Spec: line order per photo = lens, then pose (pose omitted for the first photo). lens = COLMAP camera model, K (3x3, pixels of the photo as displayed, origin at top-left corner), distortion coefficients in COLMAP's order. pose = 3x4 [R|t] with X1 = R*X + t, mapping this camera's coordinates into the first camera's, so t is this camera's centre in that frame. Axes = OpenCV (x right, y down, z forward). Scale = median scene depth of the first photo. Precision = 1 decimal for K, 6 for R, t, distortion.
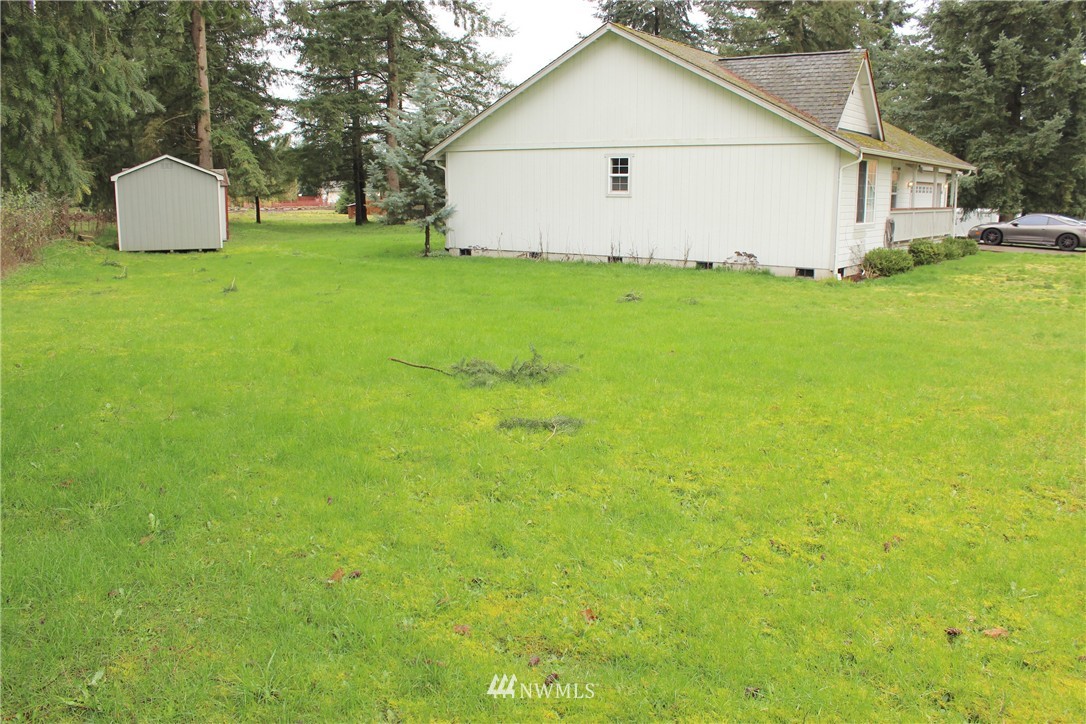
lens RADIAL K [[940.2, 0, 498.2], [0, 940.2, 363.7], [0, 0, 1]] dist [-0.079013, 0.108157]
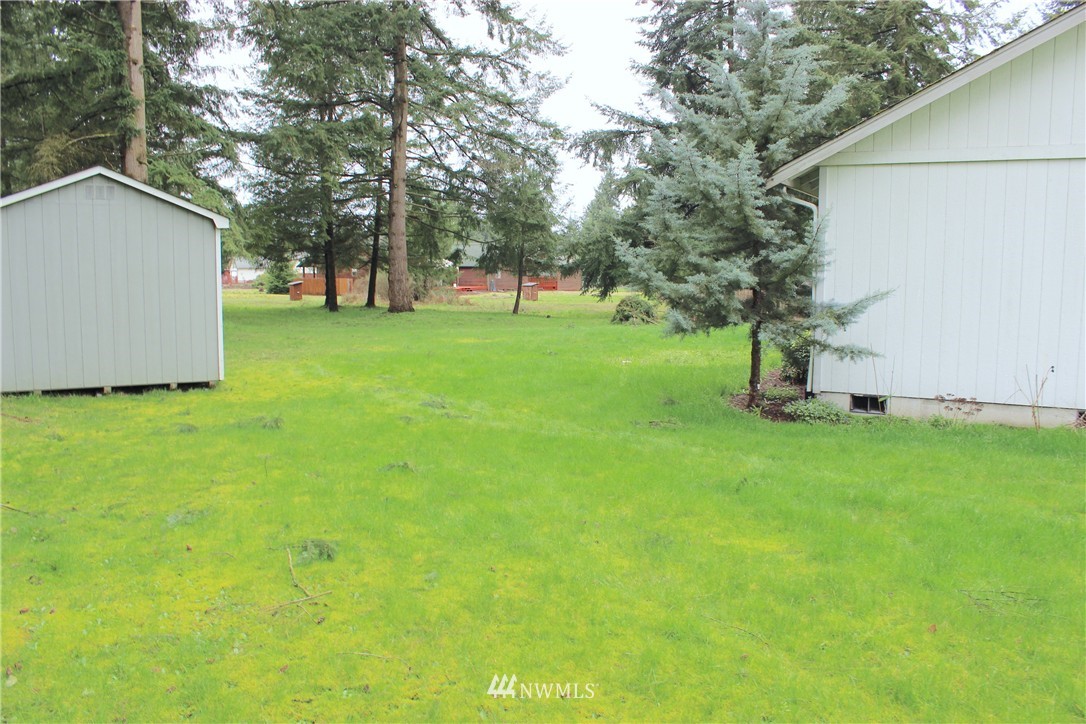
lens RADIAL K [[940.2, 0, 498.2], [0, 940.2, 363.7], [0, 0, 1]] dist [-0.079013, 0.108157]
pose [[0.993238, -0.005193, 0.115984, -0.150898], [0.014742, 0.996554, -0.081626, -0.064916], [-0.115160, 0.082784, 0.989891, 0.378286]]
